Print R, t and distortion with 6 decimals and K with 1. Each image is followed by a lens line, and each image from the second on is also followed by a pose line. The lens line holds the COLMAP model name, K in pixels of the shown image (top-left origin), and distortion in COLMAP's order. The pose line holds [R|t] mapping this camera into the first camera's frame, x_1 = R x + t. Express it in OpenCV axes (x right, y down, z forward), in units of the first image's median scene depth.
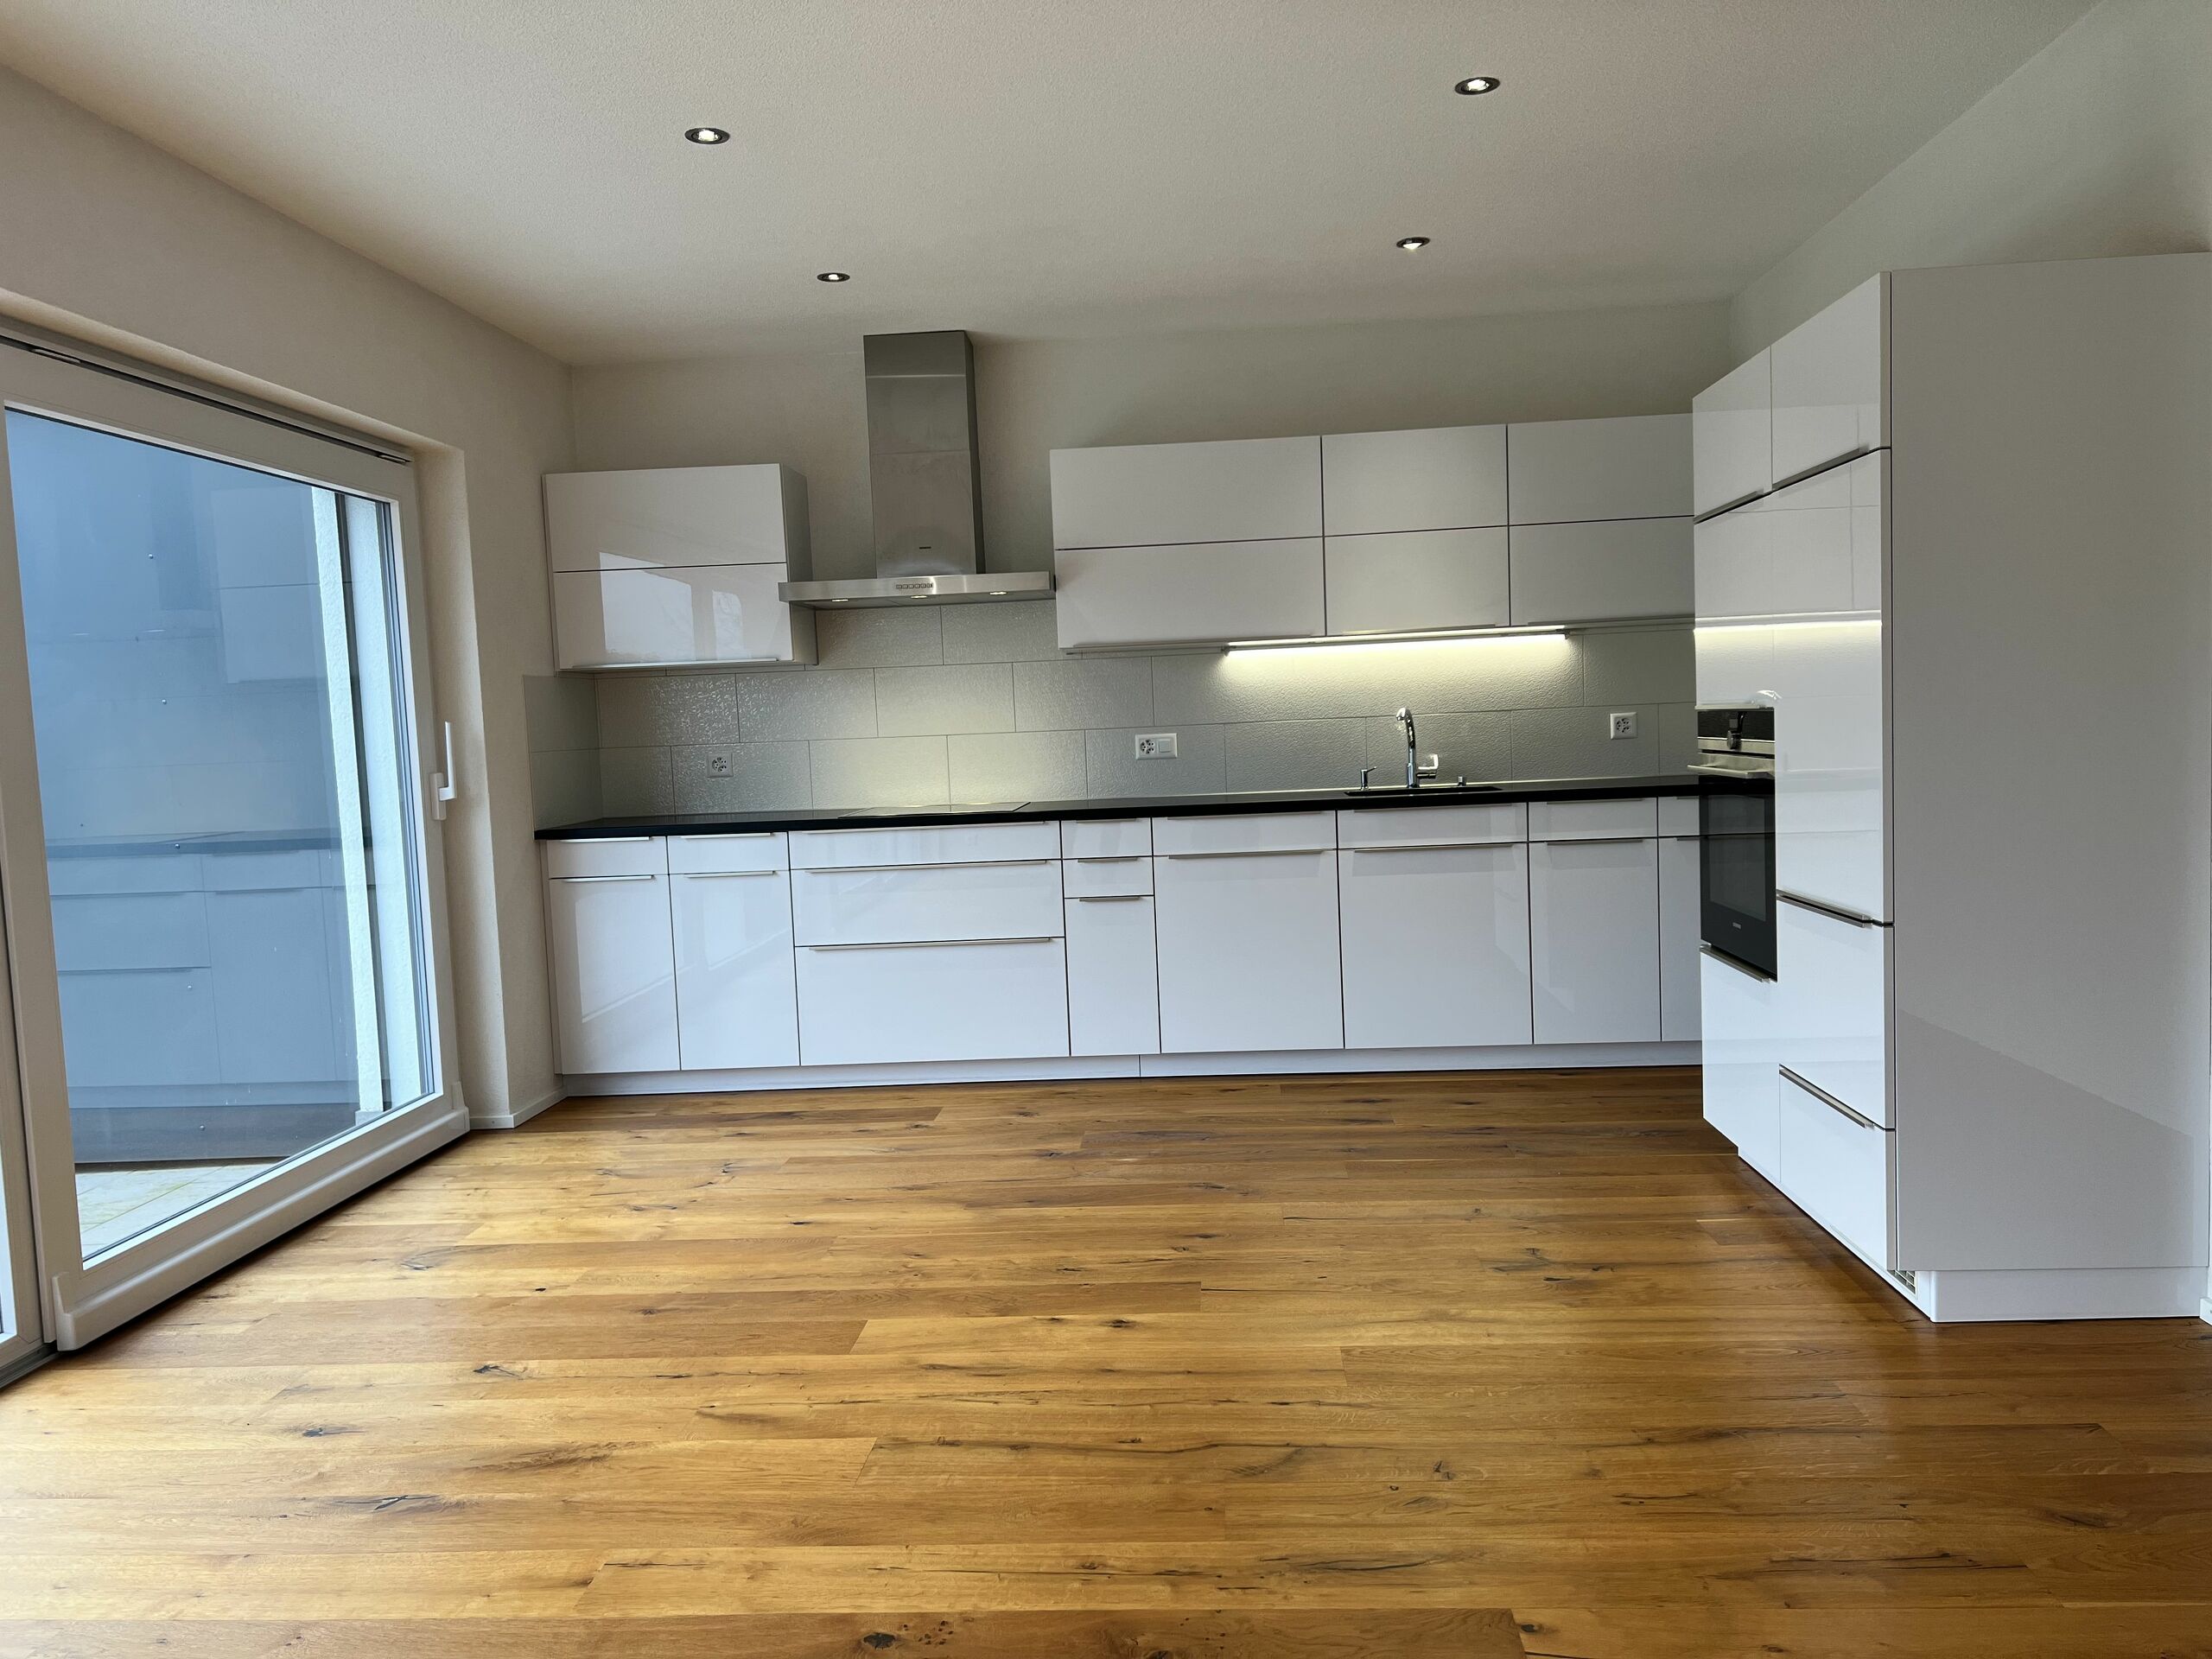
lens RADIAL K [[1669.0, 0, 1119.5], [0, 1669.0, 847.3], [0, 0, 1]] dist [0.031592, -0.021728]
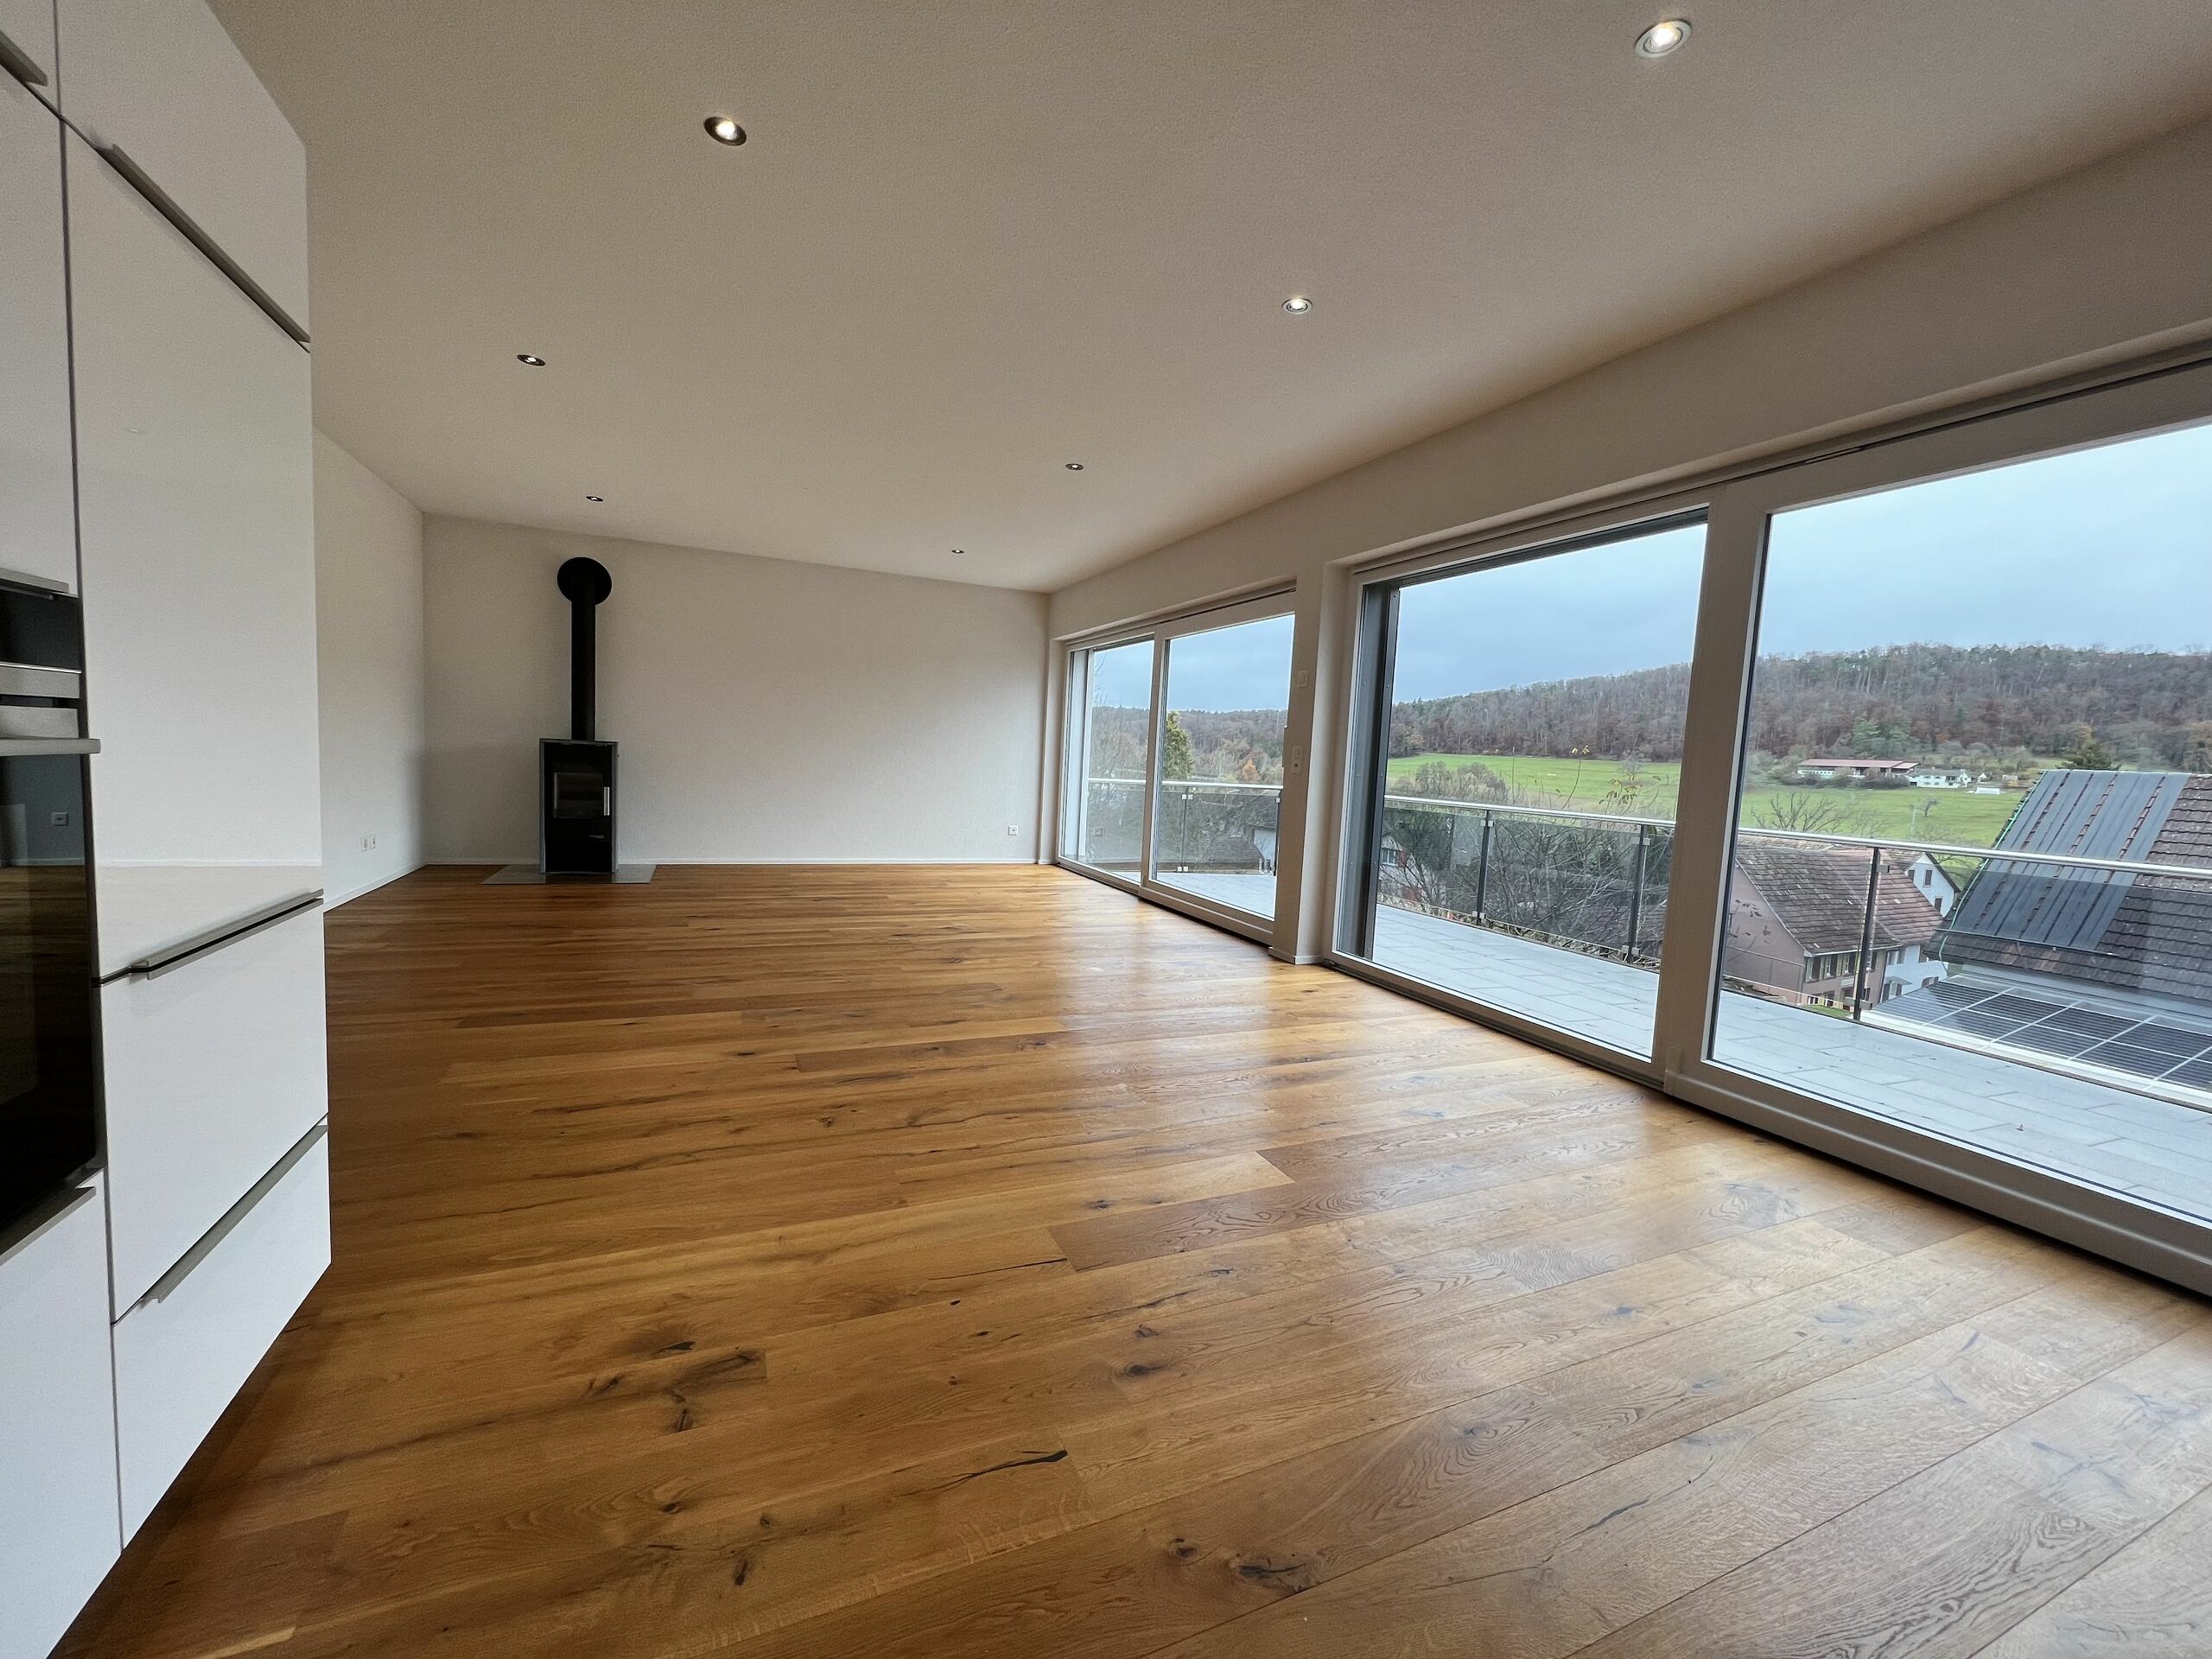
lens RADIAL K [[881.6, 0, 1098.8], [0, 881.6, 826.3], [0, 0, 1]] dist [0.000594, -0.000434]
pose [[-0.889284, 0.032931, -0.456169, 0.180337], [-0.049460, 0.984630, 0.167501, -0.054167], [0.454674, 0.171518, -0.873987, 0.973639]]
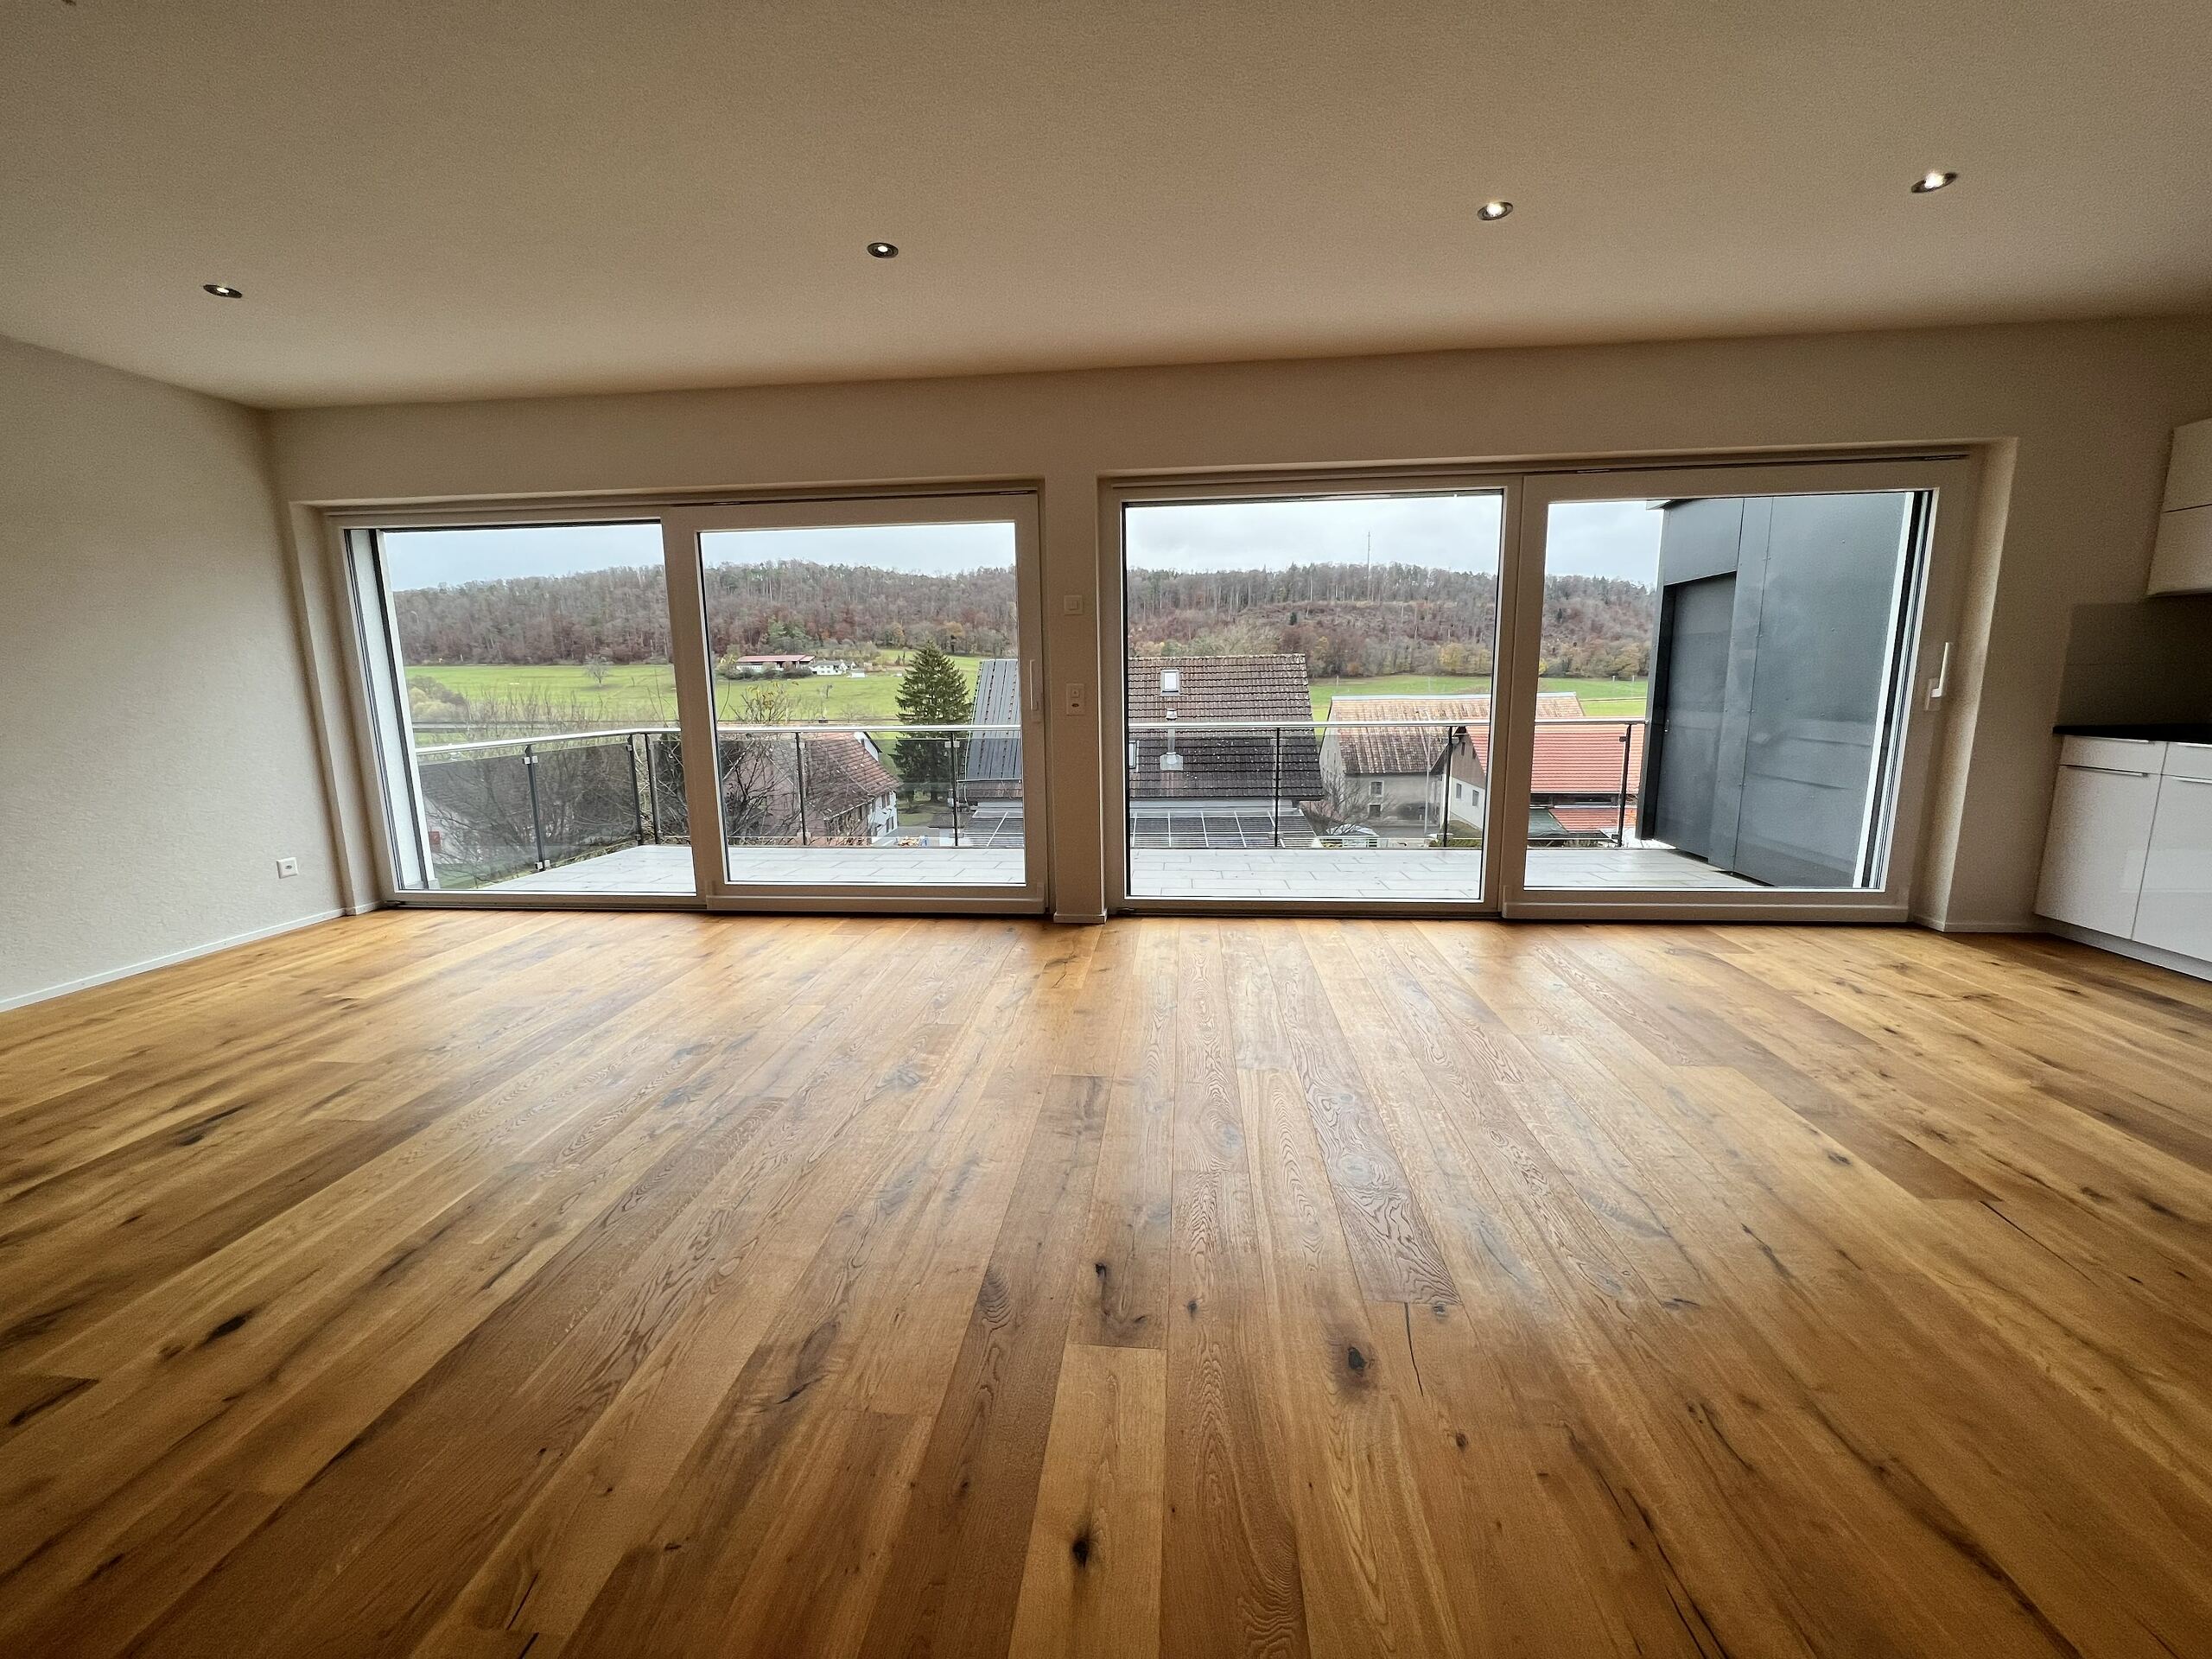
lens RADIAL K [[881.6, 0, 1097.9], [0, 881.6, 828.0], [0, 0, 1]] dist [0.000594, -0.000434]
pose [[-0.032978, 0.208558, -0.977454, 0.385410], [-0.060335, 0.975787, 0.210238, -0.034117], [0.997633, 0.065908, -0.019596, 0.297745]]
